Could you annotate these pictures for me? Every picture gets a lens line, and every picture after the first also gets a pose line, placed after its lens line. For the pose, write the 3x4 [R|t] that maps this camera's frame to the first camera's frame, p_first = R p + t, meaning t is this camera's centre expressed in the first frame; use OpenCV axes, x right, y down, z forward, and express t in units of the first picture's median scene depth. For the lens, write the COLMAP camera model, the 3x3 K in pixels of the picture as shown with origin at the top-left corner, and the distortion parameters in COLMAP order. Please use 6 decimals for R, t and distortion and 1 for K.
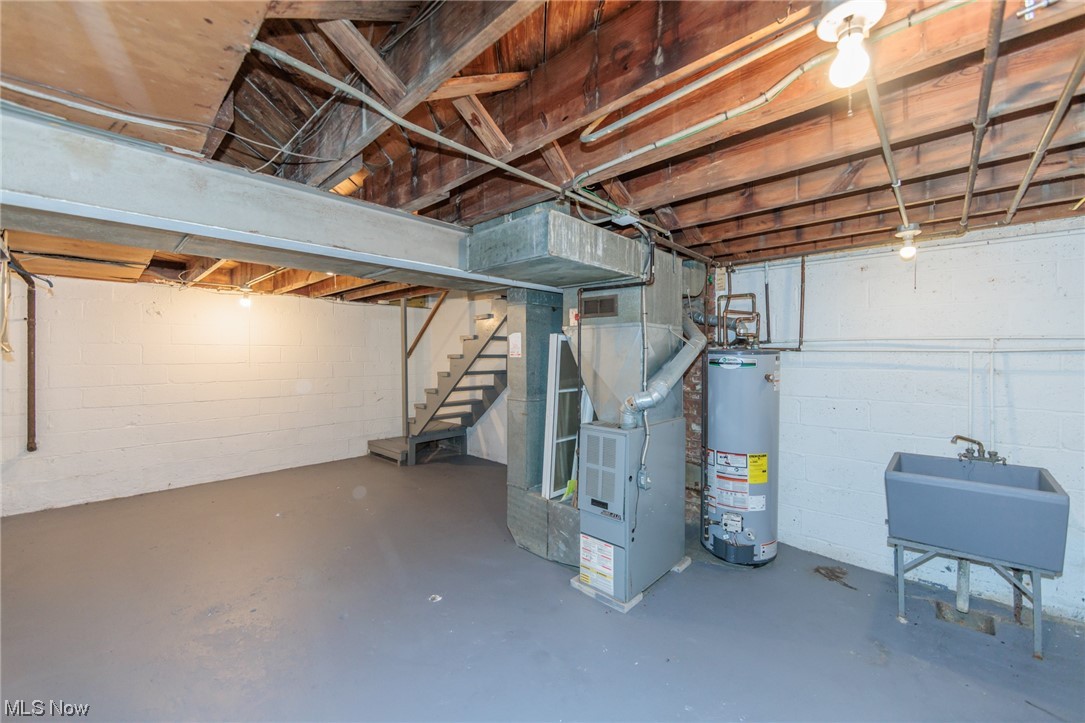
lens RADIAL K [[421.7, 0, 544.9], [0, 421.7, 356.9], [0, 0, 1]] dist [-0.002404, -0.001404]
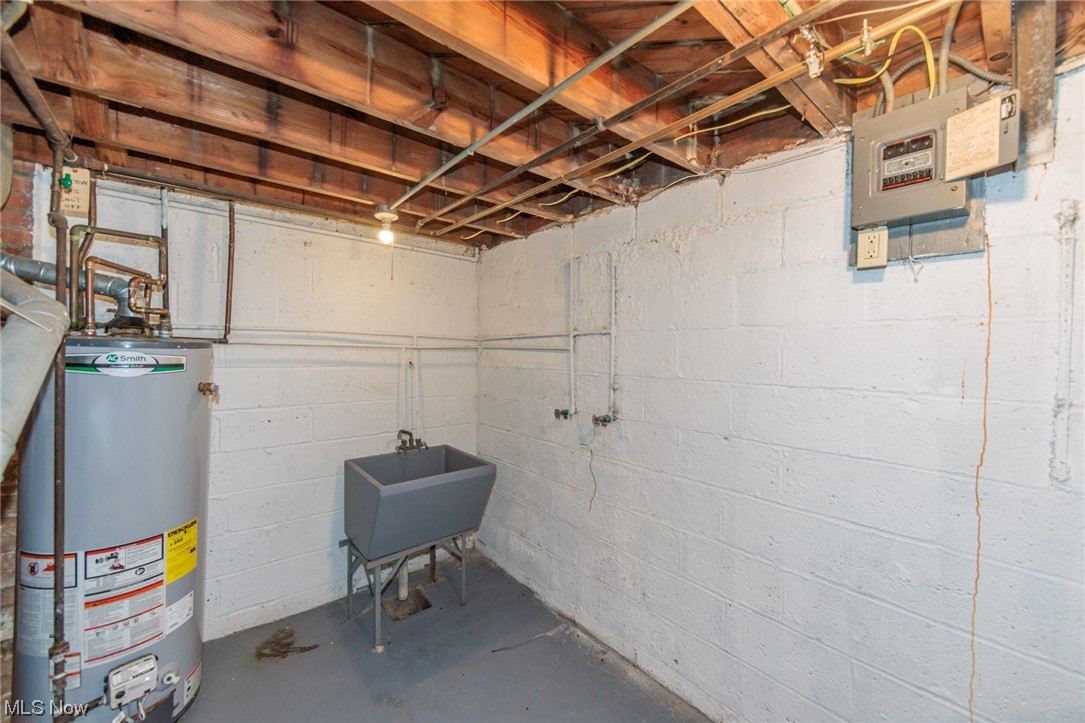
lens RADIAL K [[421.7, 0, 541.0], [0, 421.7, 351.8], [0, 0, 1]] dist [-0.002404, -0.001404]
pose [[0.116613, -0.000598, 0.993177, 0.002425], [-0.013333, 0.999909, 0.002167, -0.008908], [-0.993088, -0.013495, 0.116594, 0.458722]]
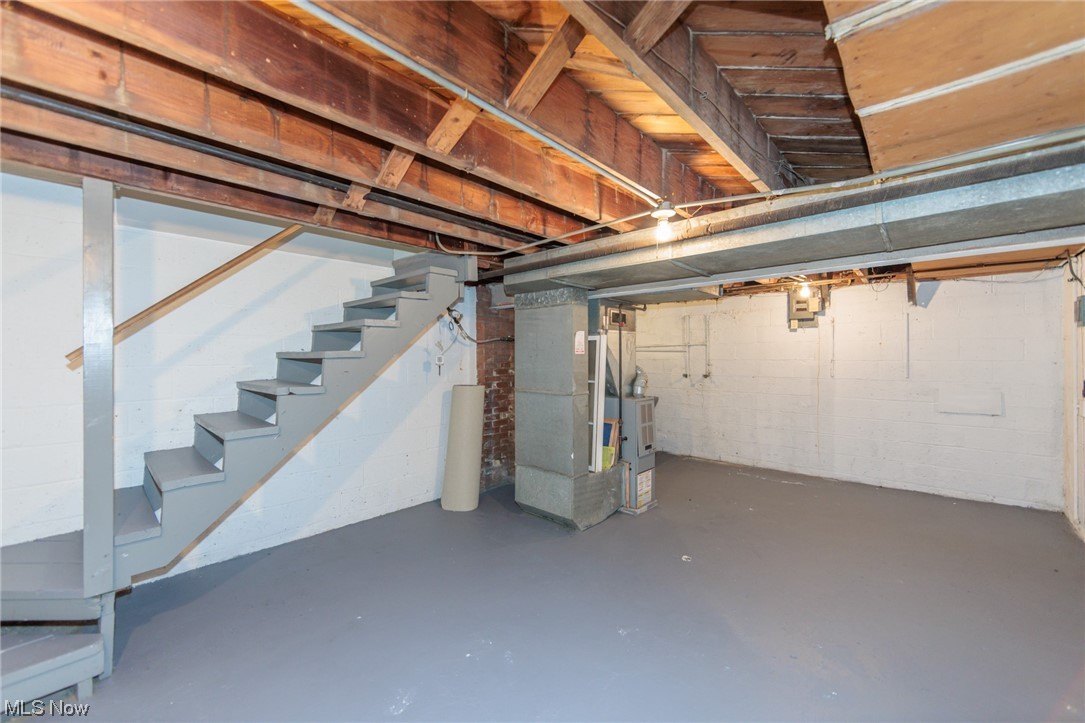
lens RADIAL K [[421.7, 0, 542.1], [0, 421.7, 352.8], [0, 0, 1]] dist [-0.002404, -0.001404]
pose [[-0.014694, 0.000979, 0.999892, -1.254724], [0.002596, 0.999996, -0.000941, -0.001728], [-0.999889, 0.002582, -0.014696, 1.240939]]
